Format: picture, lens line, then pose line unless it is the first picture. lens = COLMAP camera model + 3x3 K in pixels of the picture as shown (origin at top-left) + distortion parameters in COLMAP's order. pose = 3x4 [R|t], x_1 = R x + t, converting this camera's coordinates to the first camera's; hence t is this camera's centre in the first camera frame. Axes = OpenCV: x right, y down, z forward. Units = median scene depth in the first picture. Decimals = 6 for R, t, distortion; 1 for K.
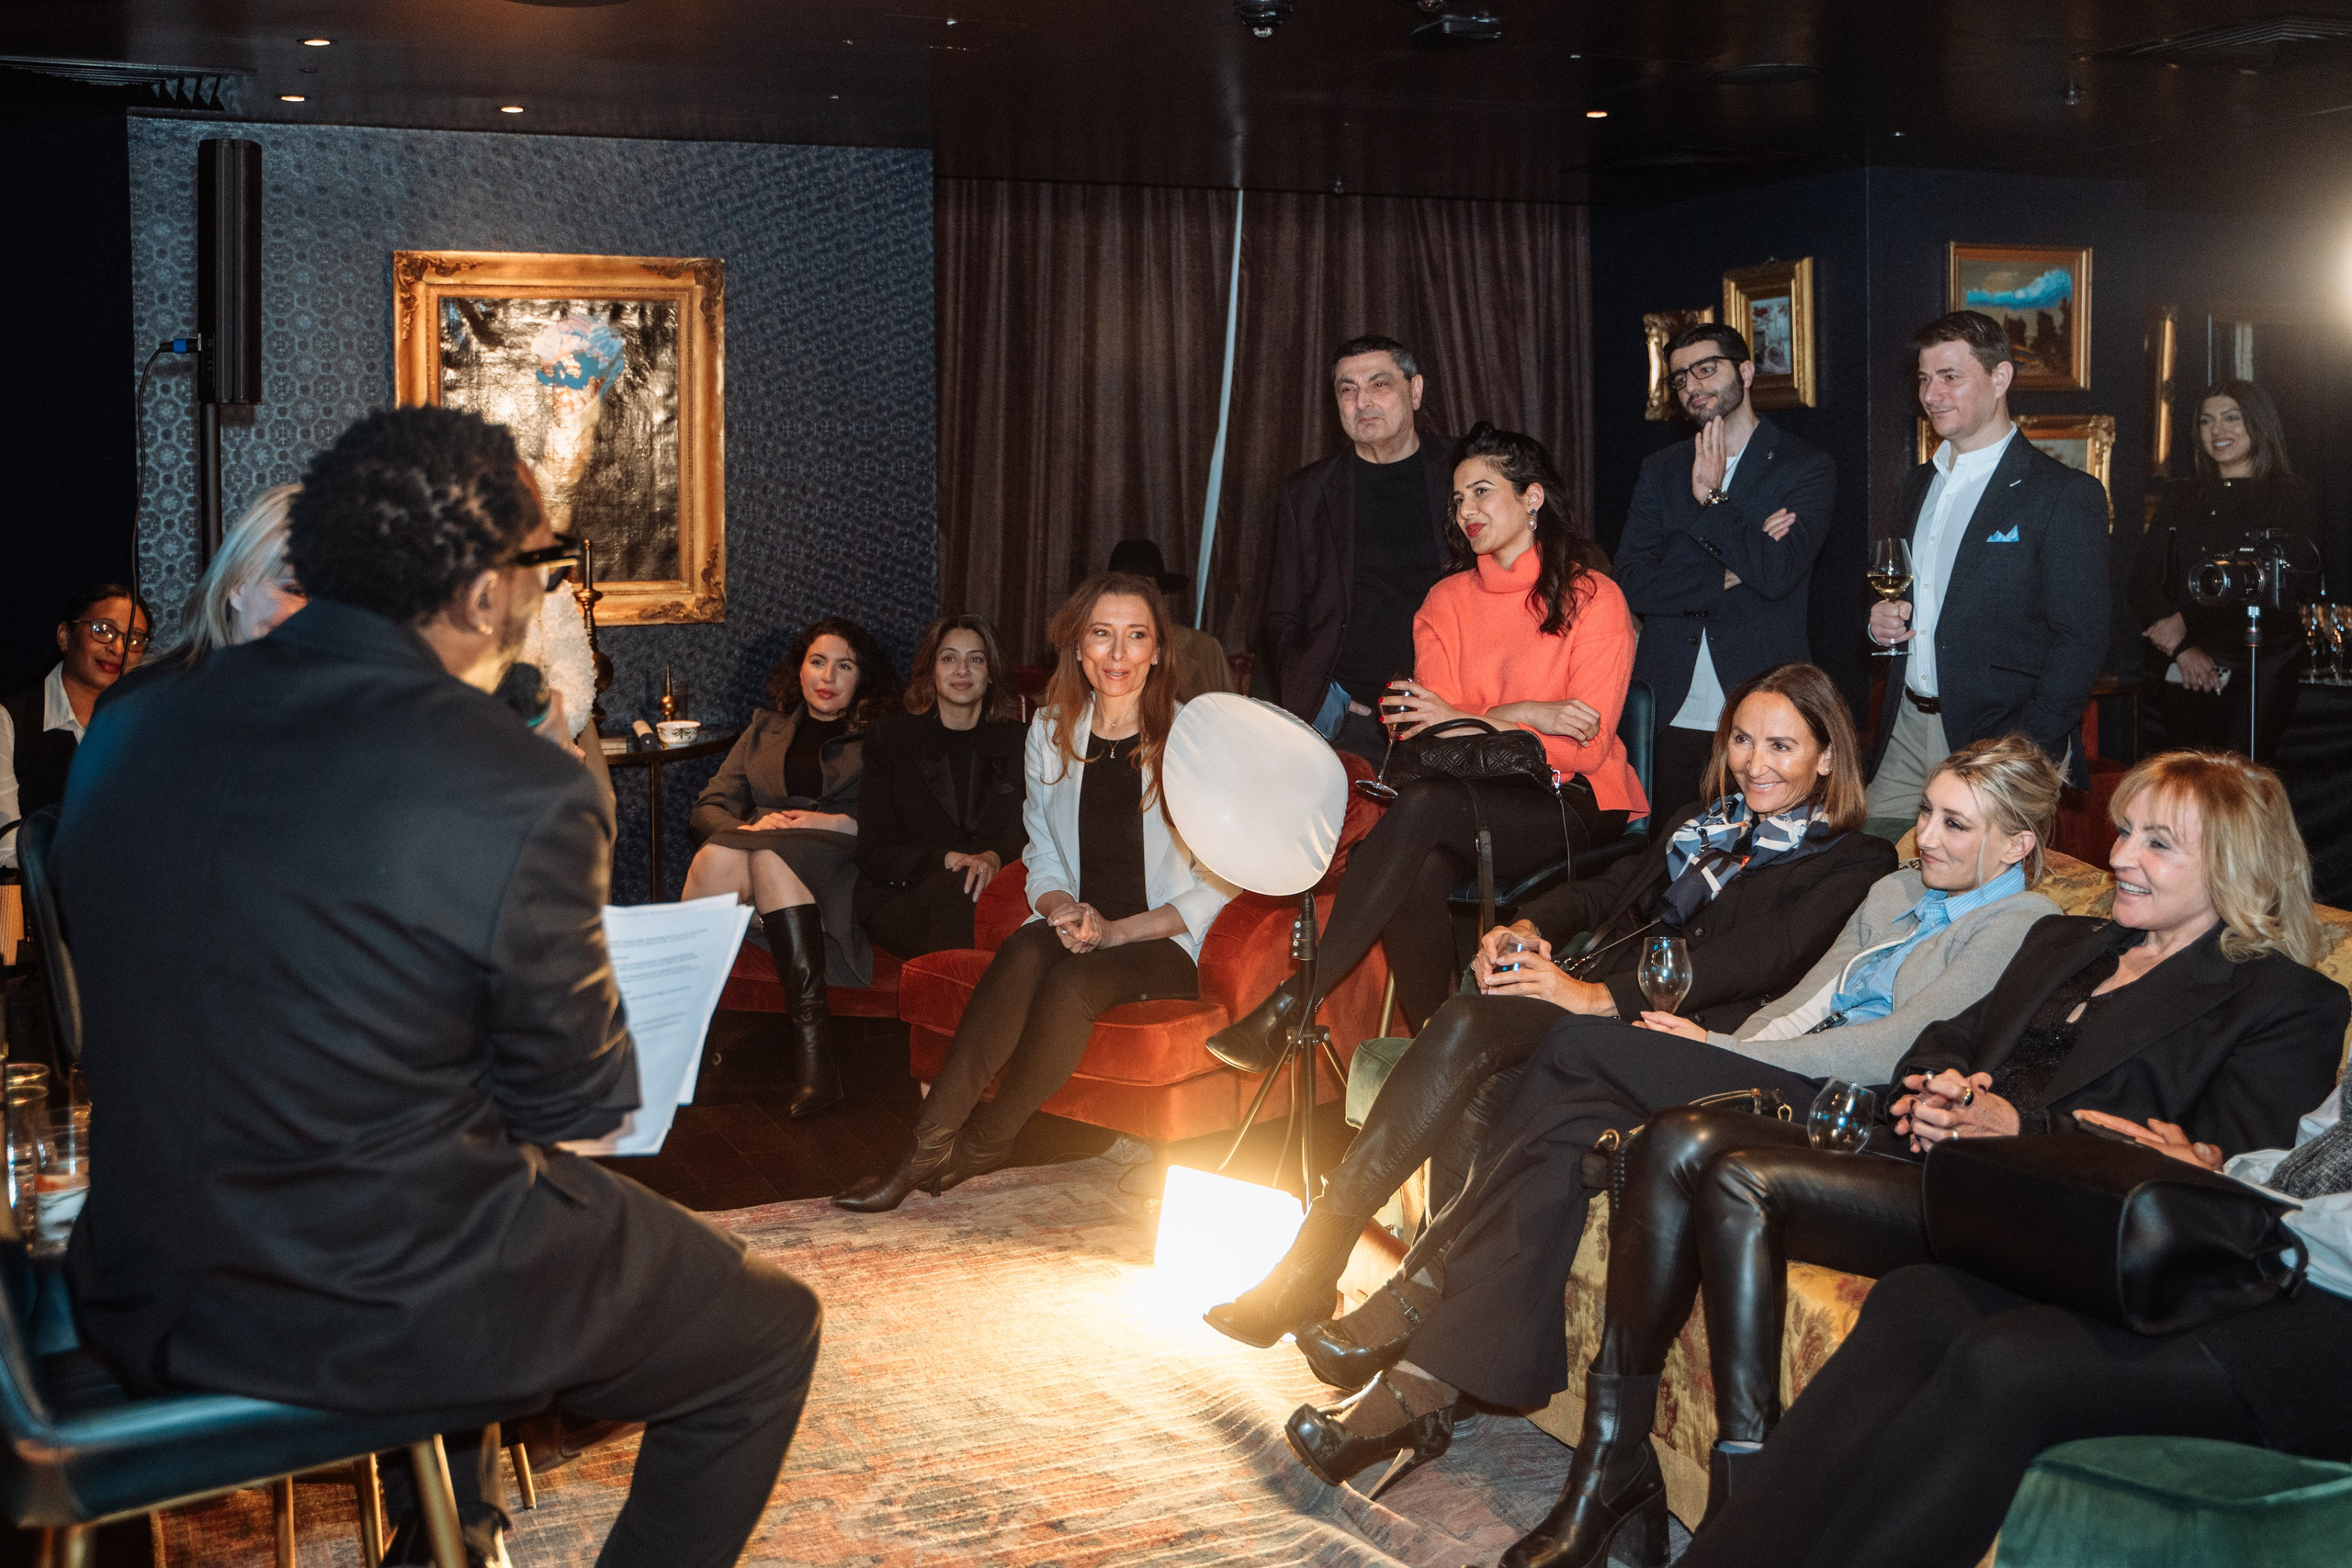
lens RADIAL K [[2516.0, 0, 1290.2], [0, 2516.0, 578.8], [0, 0, 1]] dist [0.021742, 0.000000]
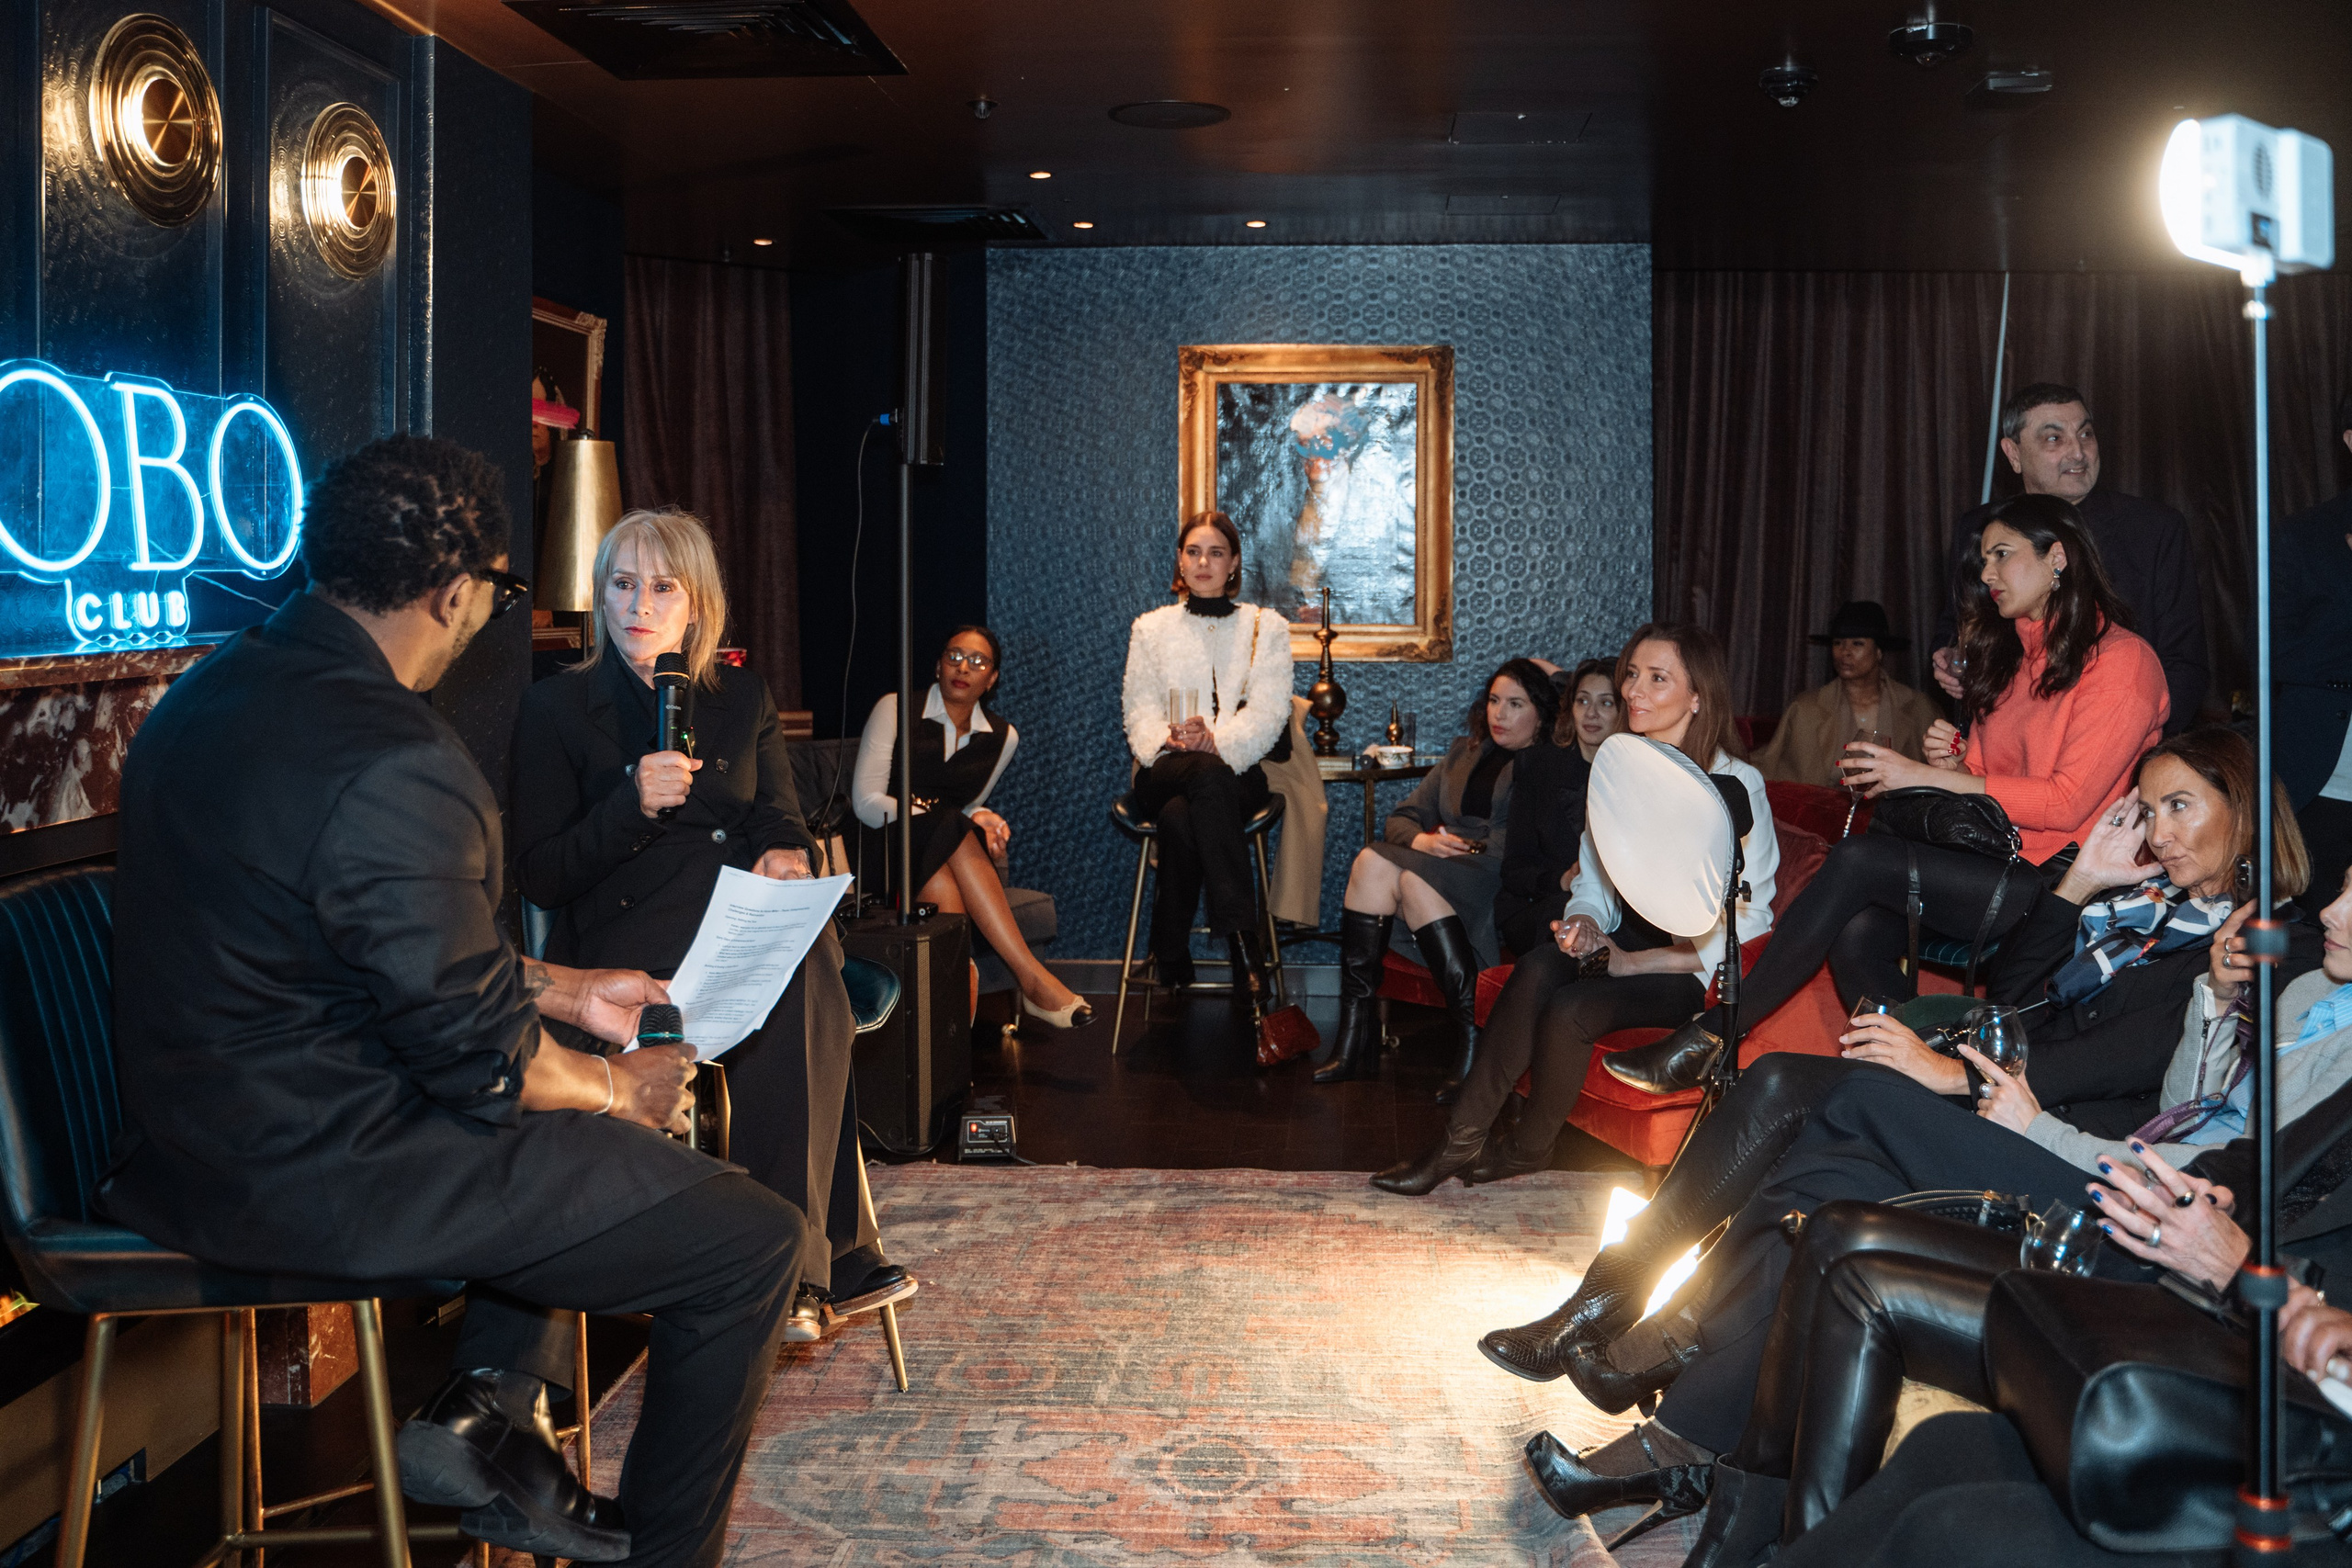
lens RADIAL K [[2147.9, 0, 1313.4], [0, 2147.9, 594.7], [0, 0, 1]] dist [-0.078980, 0.000000]
pose [[0.896540, 0.021297, -0.442450, 0.157540], [-0.031535, 0.999378, -0.015795, 0.004022], [0.441838, 0.028113, 0.896654, 0.102873]]
